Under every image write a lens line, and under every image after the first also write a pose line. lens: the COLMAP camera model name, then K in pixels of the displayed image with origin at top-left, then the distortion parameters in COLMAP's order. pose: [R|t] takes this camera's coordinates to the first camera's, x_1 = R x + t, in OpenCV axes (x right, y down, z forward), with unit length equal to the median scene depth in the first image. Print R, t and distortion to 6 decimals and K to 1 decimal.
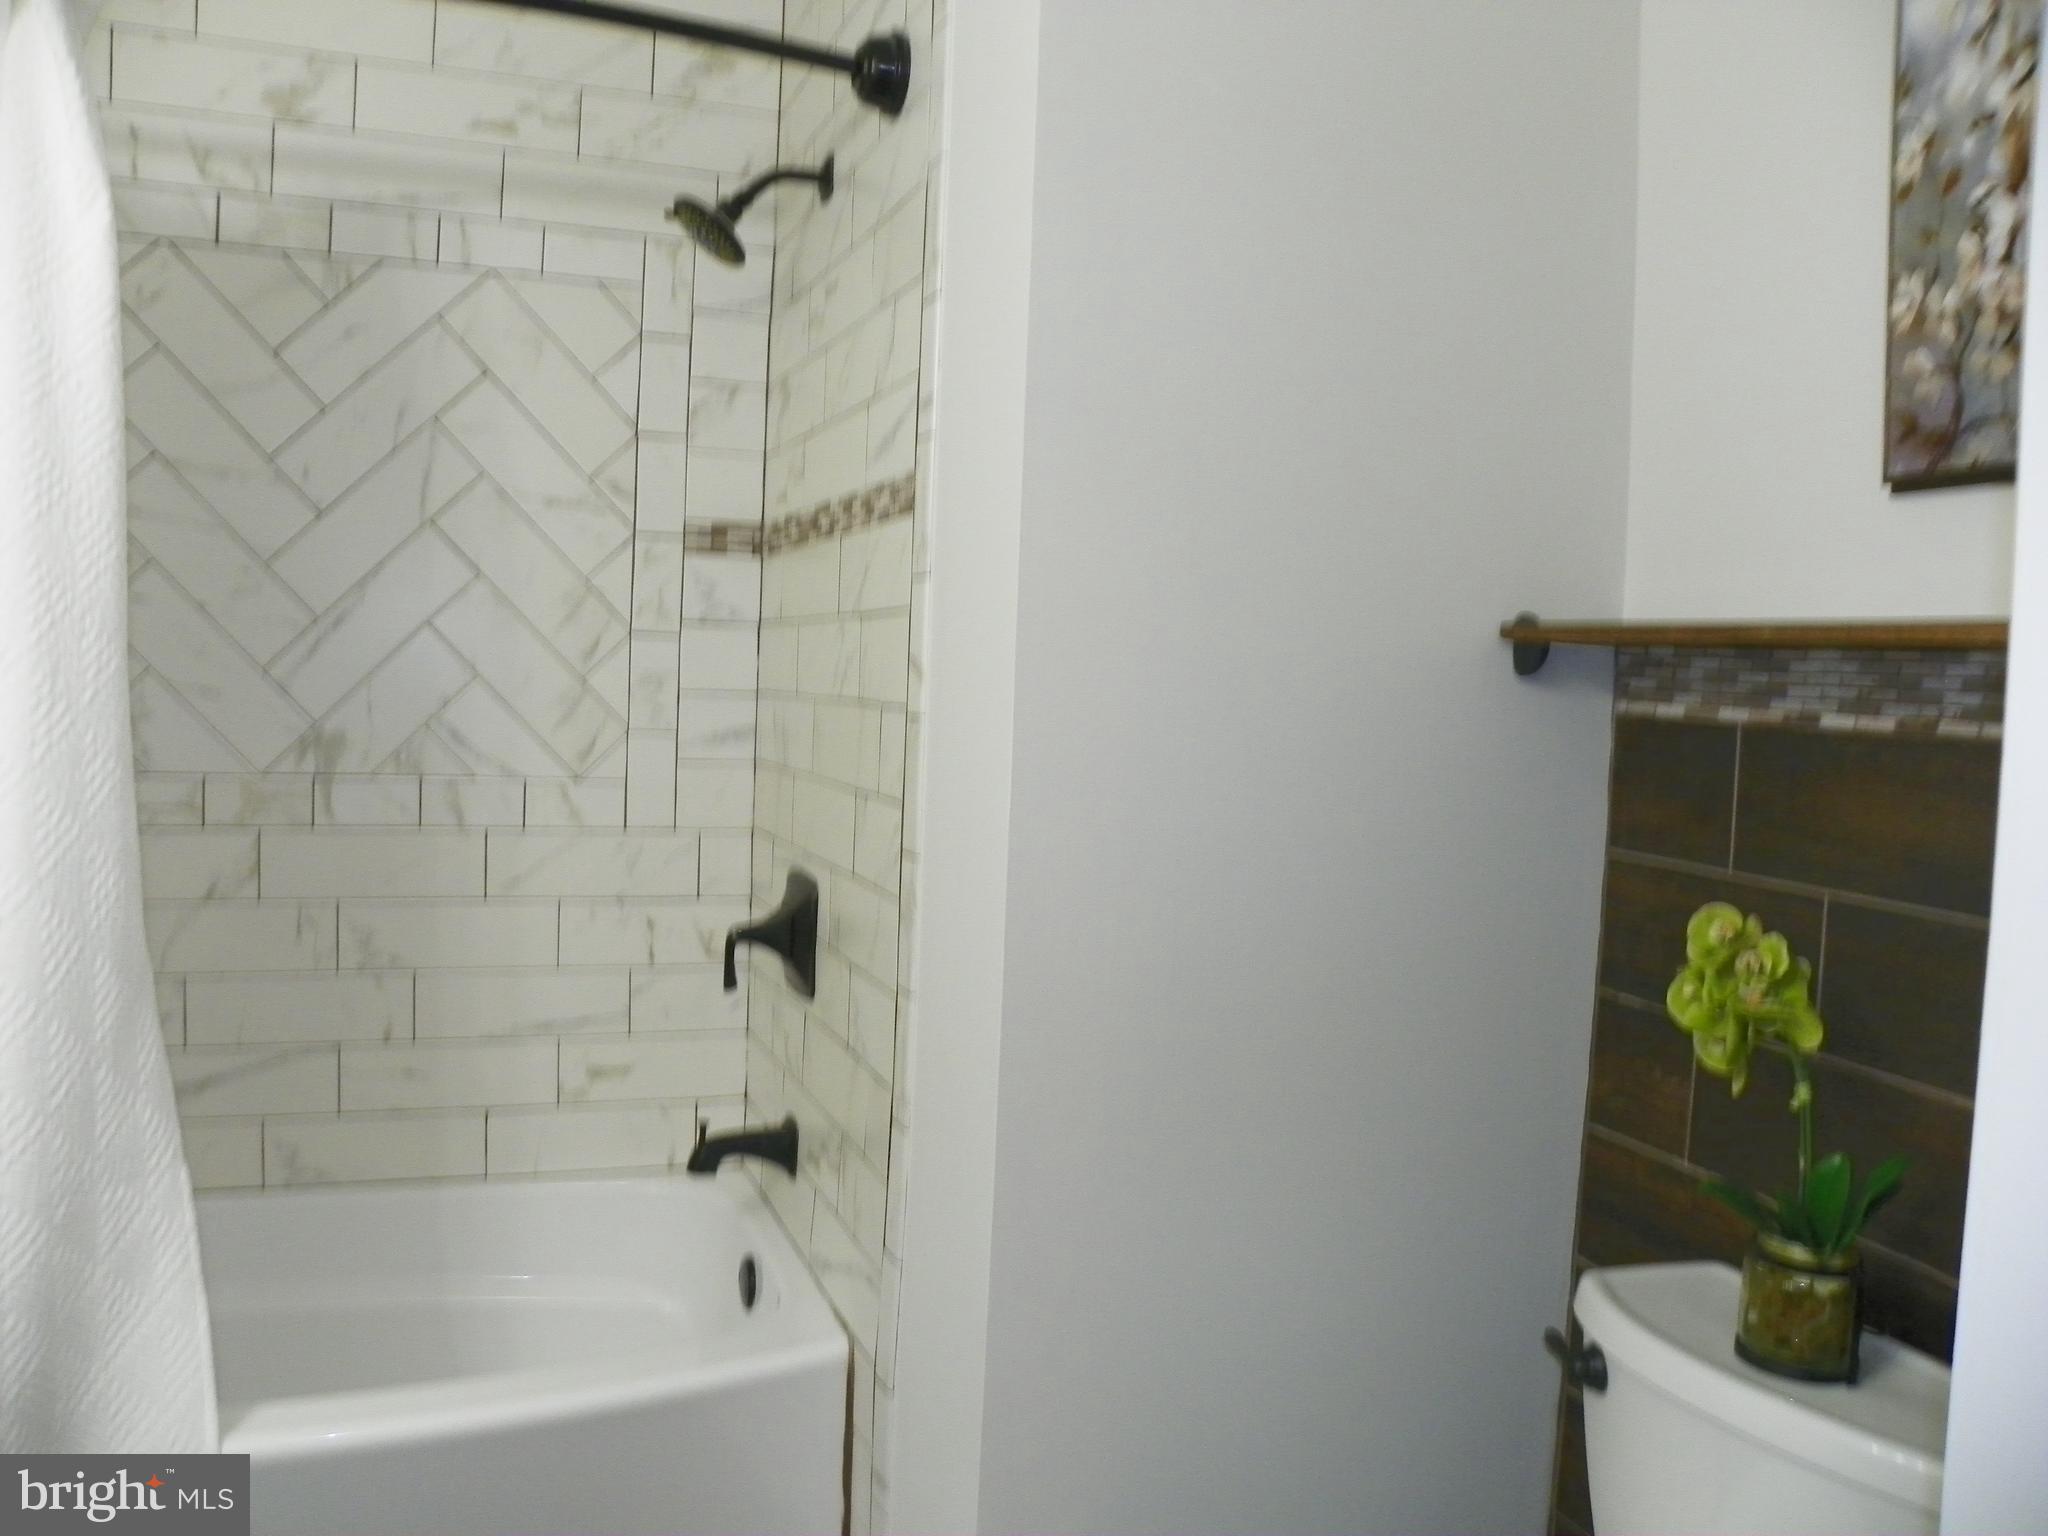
lens RADIAL K [[1585.3, 0, 998.4], [0, 1585.3, 763.0], [0, 0, 1]] dist [-0.147363, 0.089507]
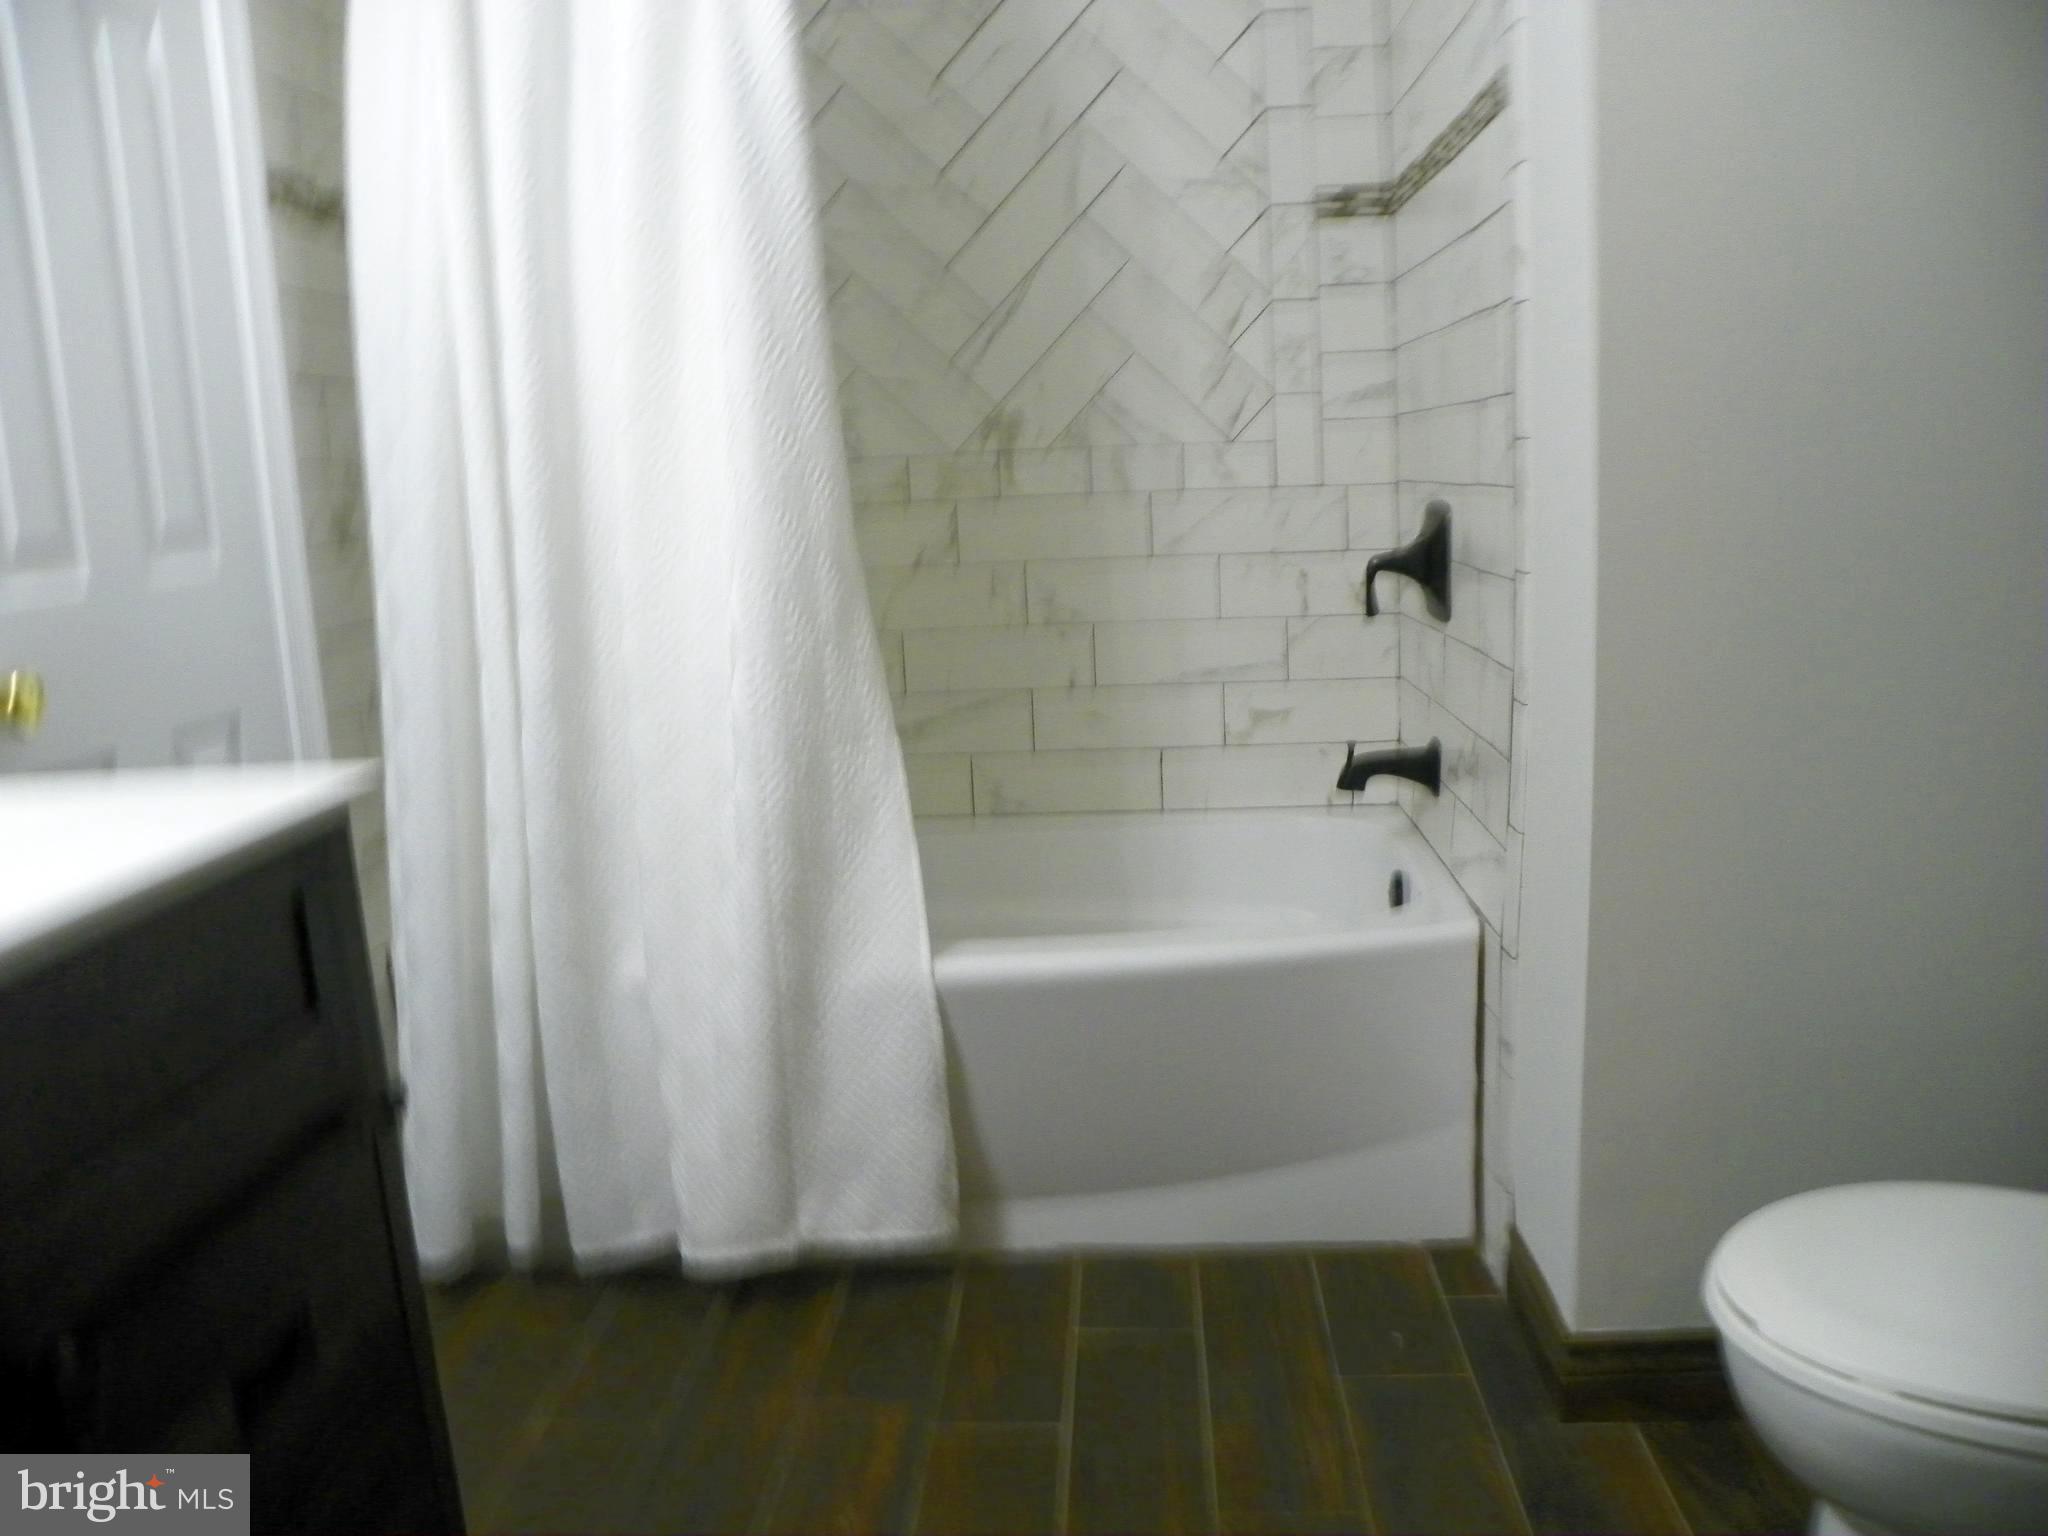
lens RADIAL K [[1585.3, 0, 998.4], [0, 1585.3, 763.0], [0, 0, 1]] dist [-0.147363, 0.089507]
pose [[0.902542, -0.007526, -0.430535, 0.059179], [0.063624, 0.991204, 0.116050, 0.104288], [0.425875, -0.132132, 0.895082, -0.072693]]
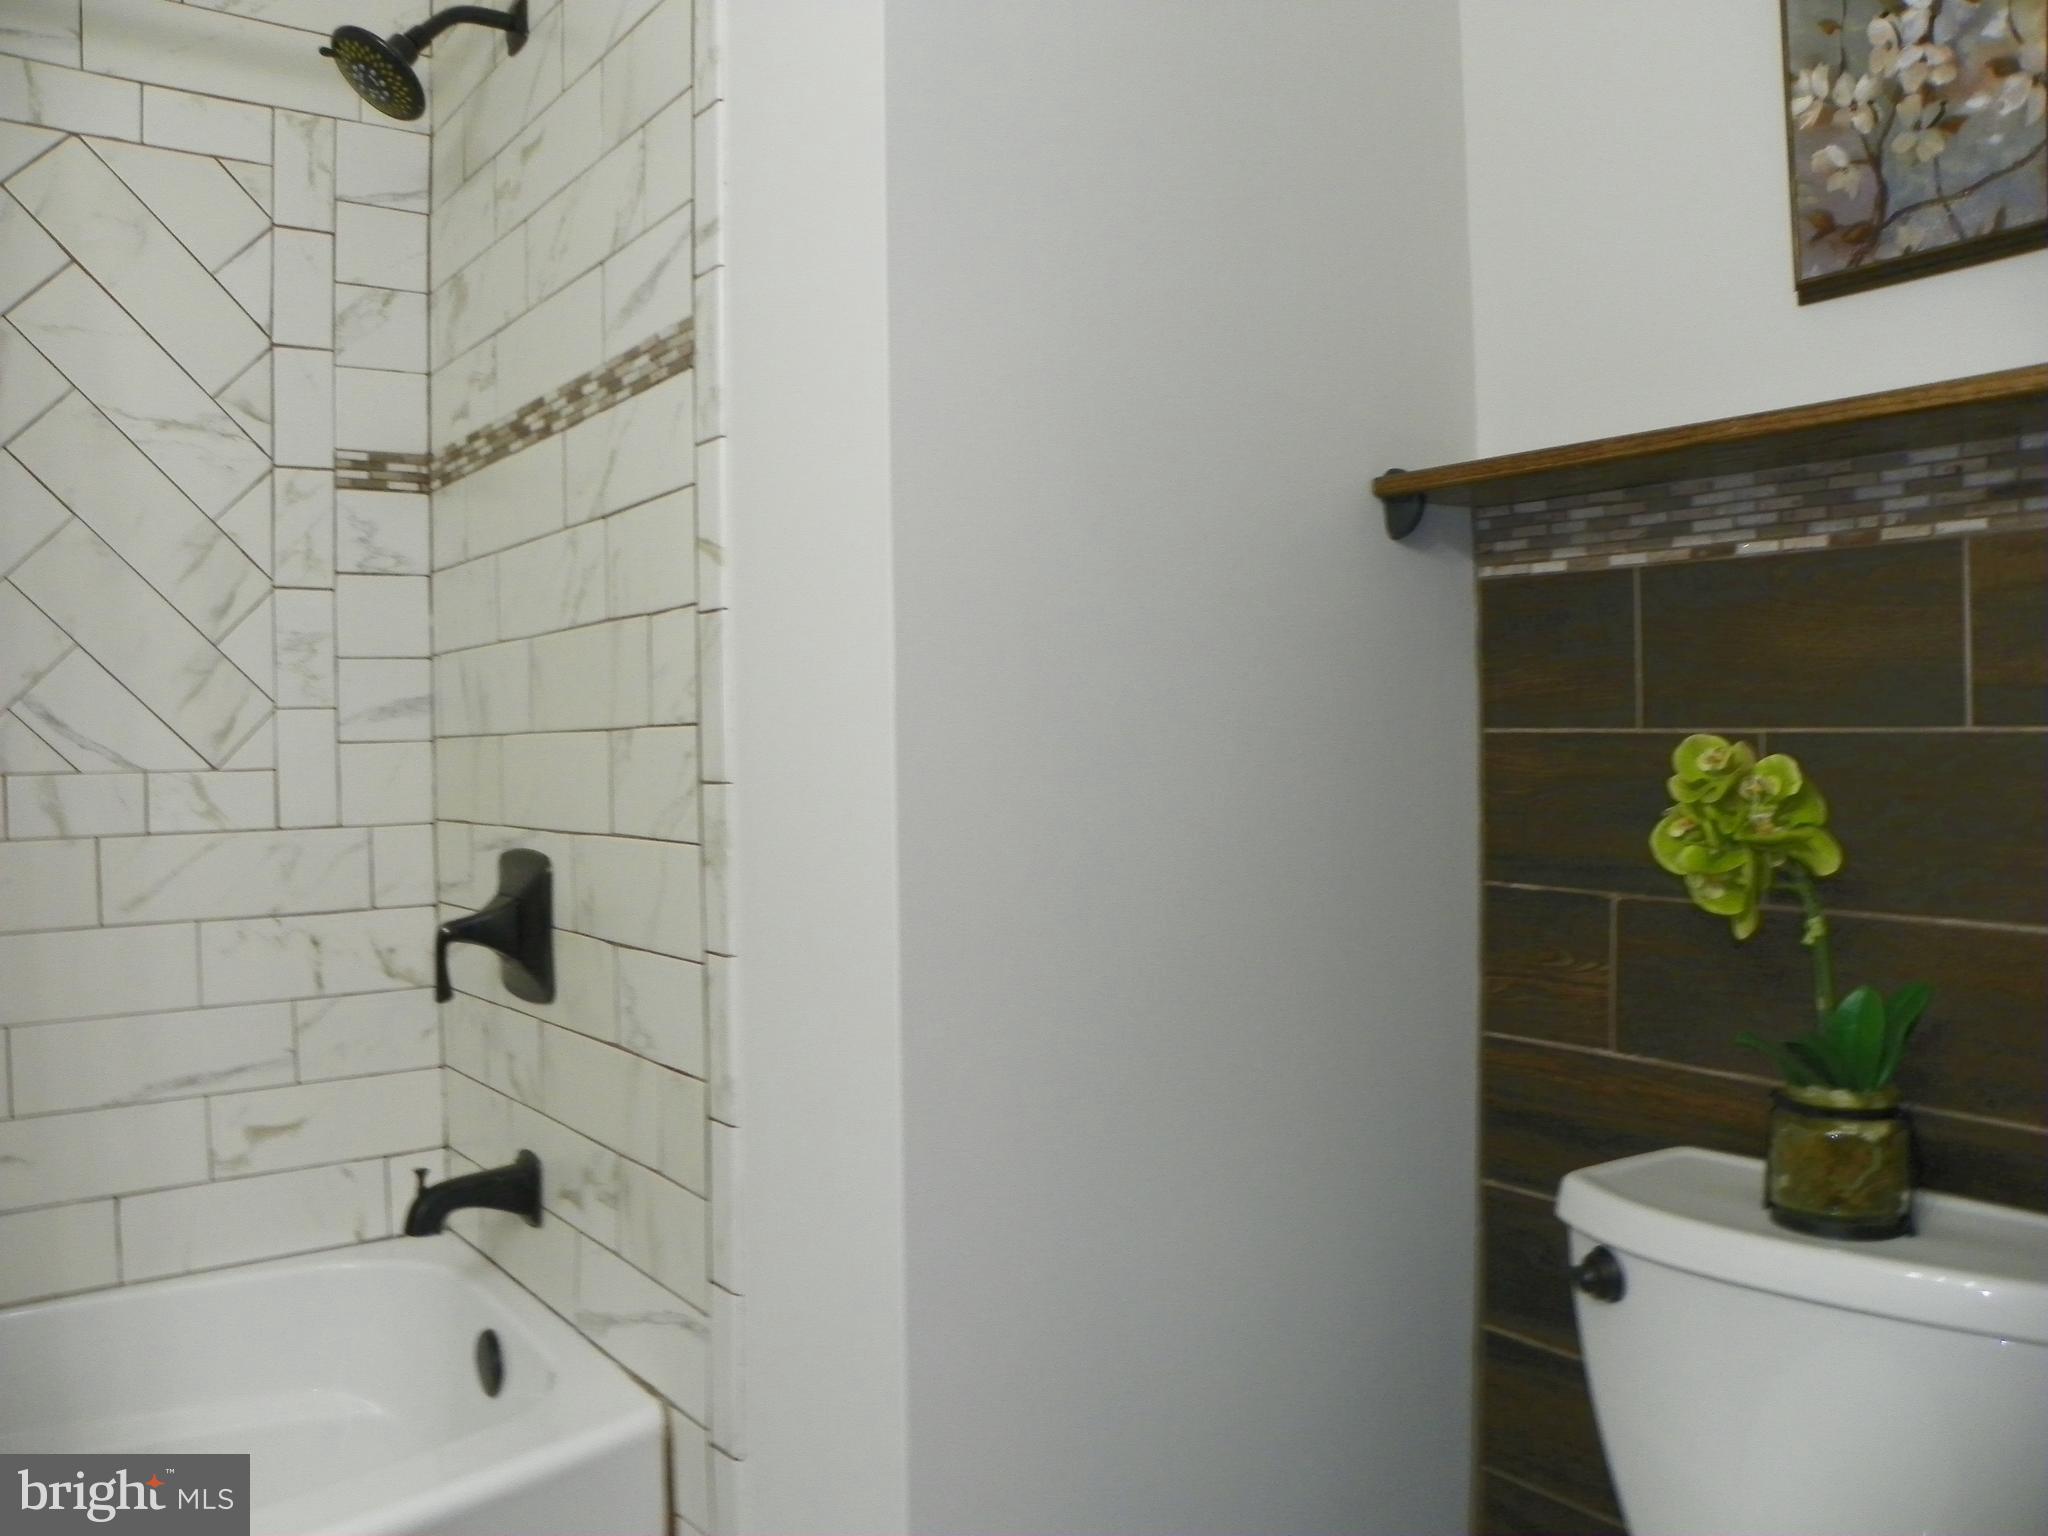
lens RADIAL K [[1585.3, 0, 998.4], [0, 1585.3, 763.0], [0, 0, 1]] dist [-0.147363, 0.089507]
pose [[0.958722, -0.061973, 0.277509, -0.112942], [0.071791, 0.997098, -0.025348, 0.063520], [-0.275133, 0.044225, 0.960389, 0.149622]]
